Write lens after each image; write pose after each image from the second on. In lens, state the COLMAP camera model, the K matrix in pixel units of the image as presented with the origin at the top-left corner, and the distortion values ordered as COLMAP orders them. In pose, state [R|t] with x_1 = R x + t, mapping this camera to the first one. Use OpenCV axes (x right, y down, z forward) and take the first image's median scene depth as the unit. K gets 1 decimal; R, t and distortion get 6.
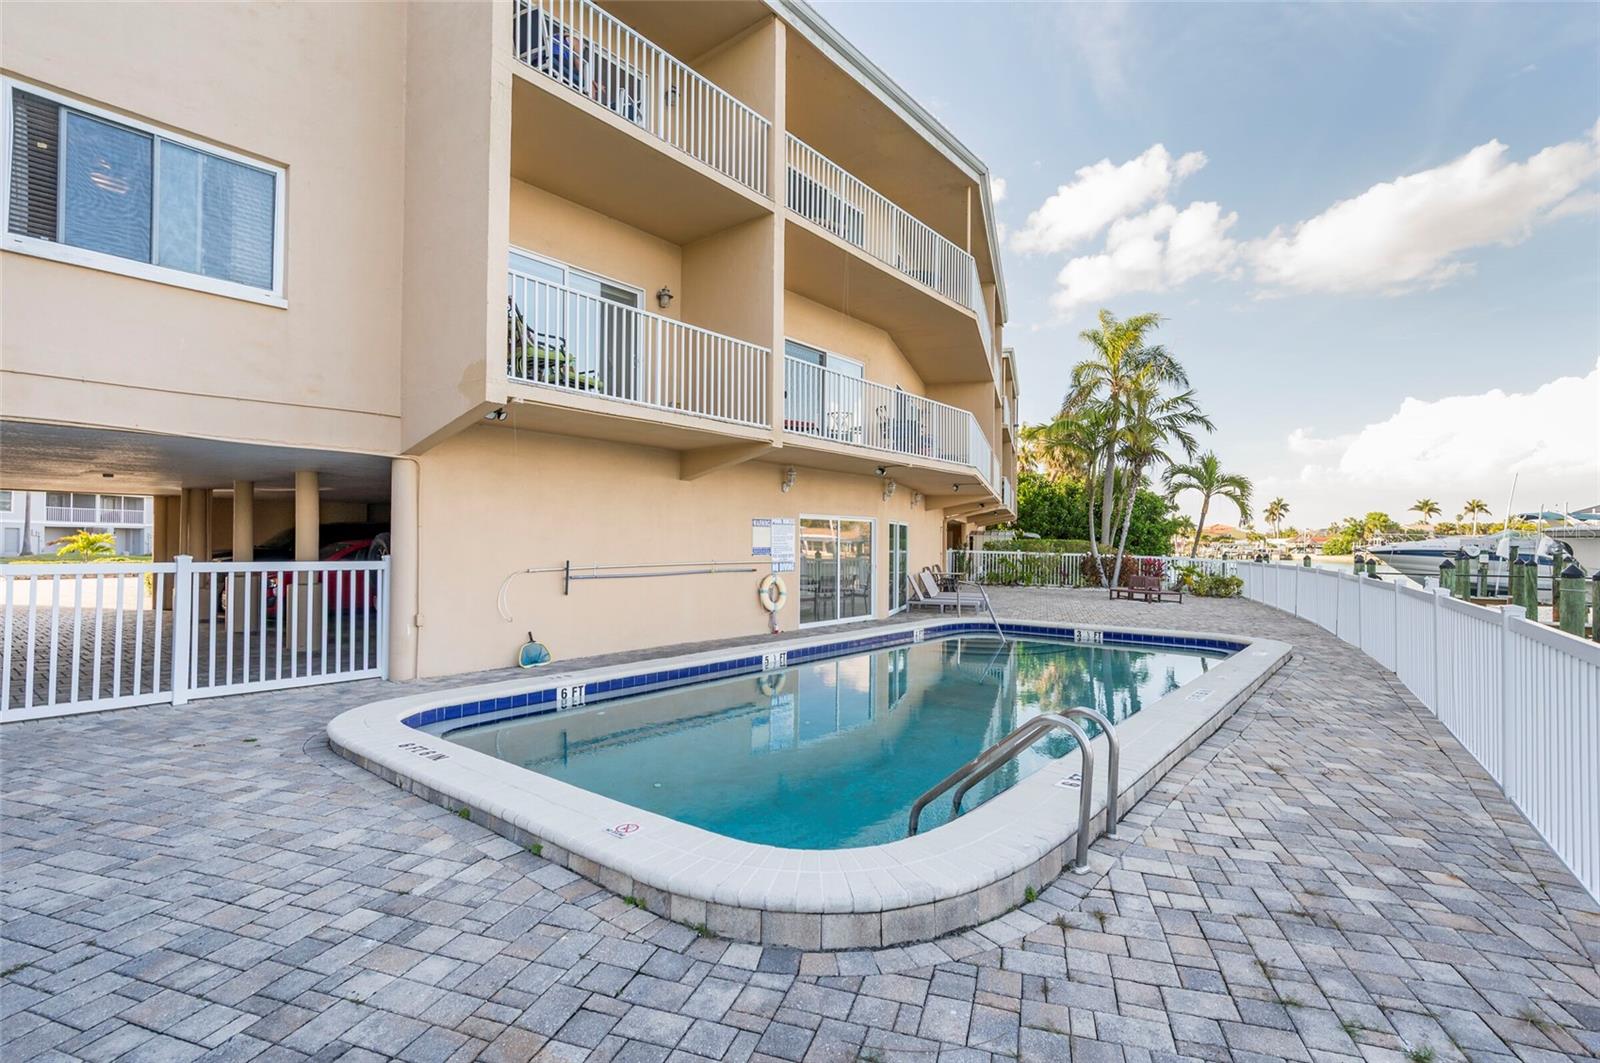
lens RADIAL K [[743.4, 0, 802.4], [0, 743.4, 496.0], [0, 0, 1]] dist [-0.001825, -0.000117]
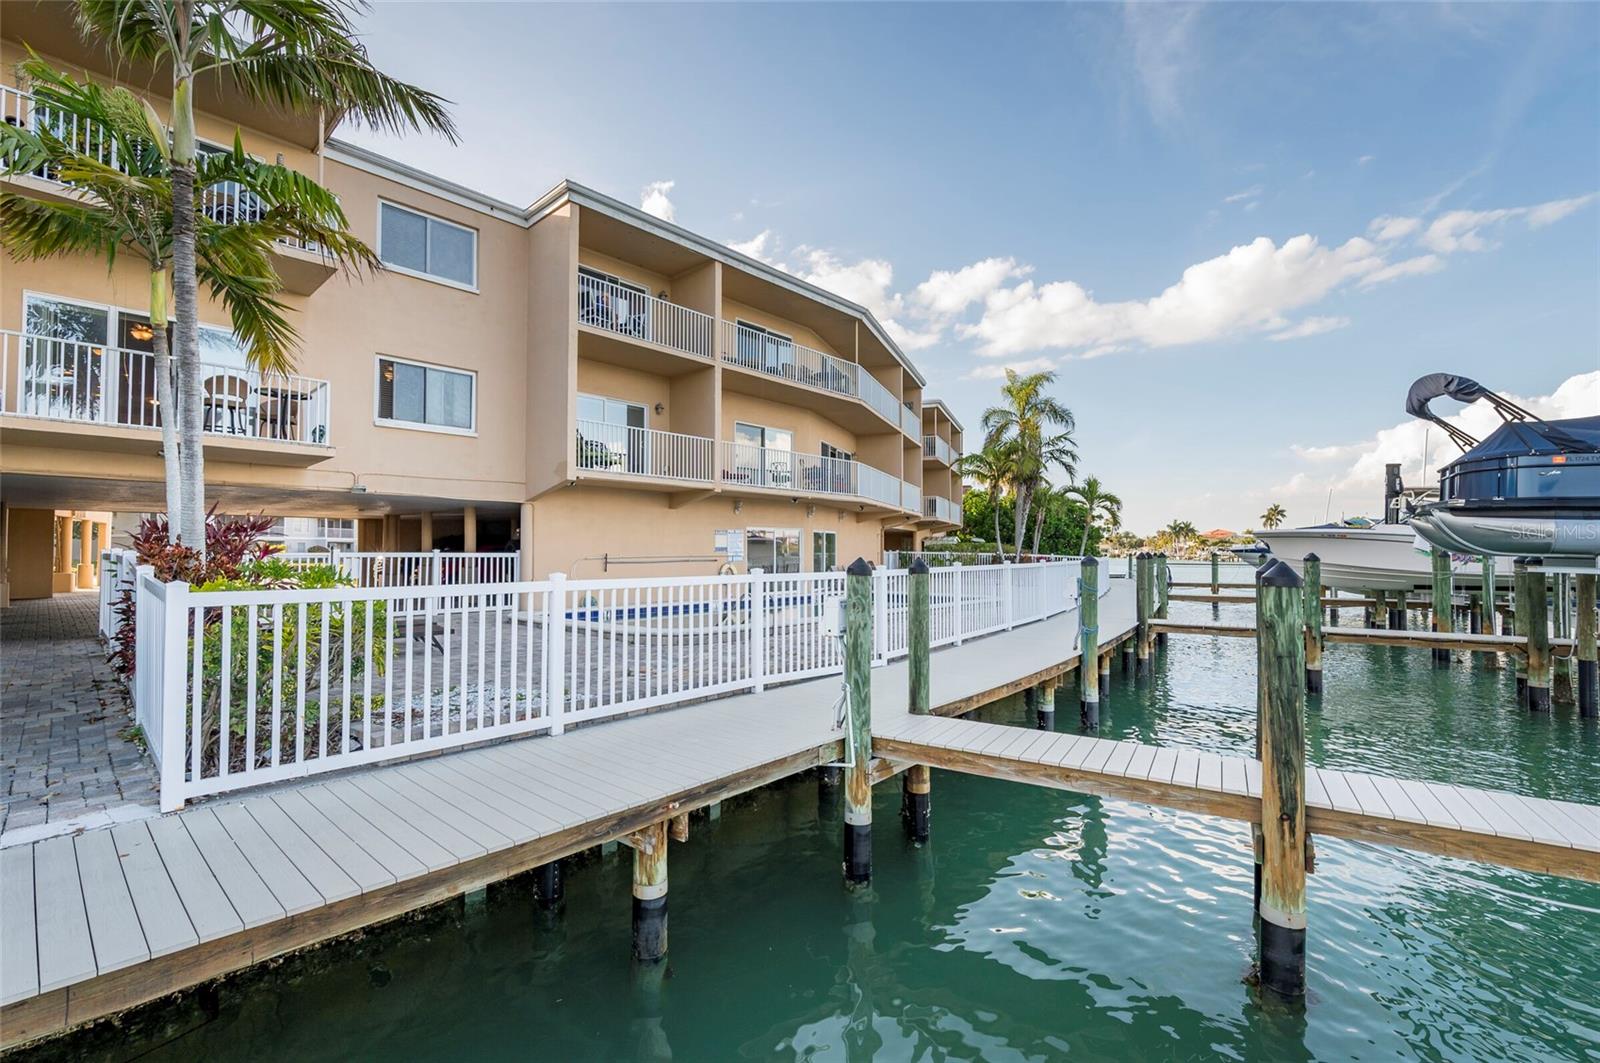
lens RADIAL K [[687.8, 0, 803.7], [0, 687.8, 494.0], [0, 0, 1]] dist [0.000277, 0.000001]
pose [[0.998847, -0.011153, -0.046689, 0.252021], [0.010300, 0.999776, -0.018474, -0.025769], [0.046885, 0.017972, 0.998739, -0.683134]]
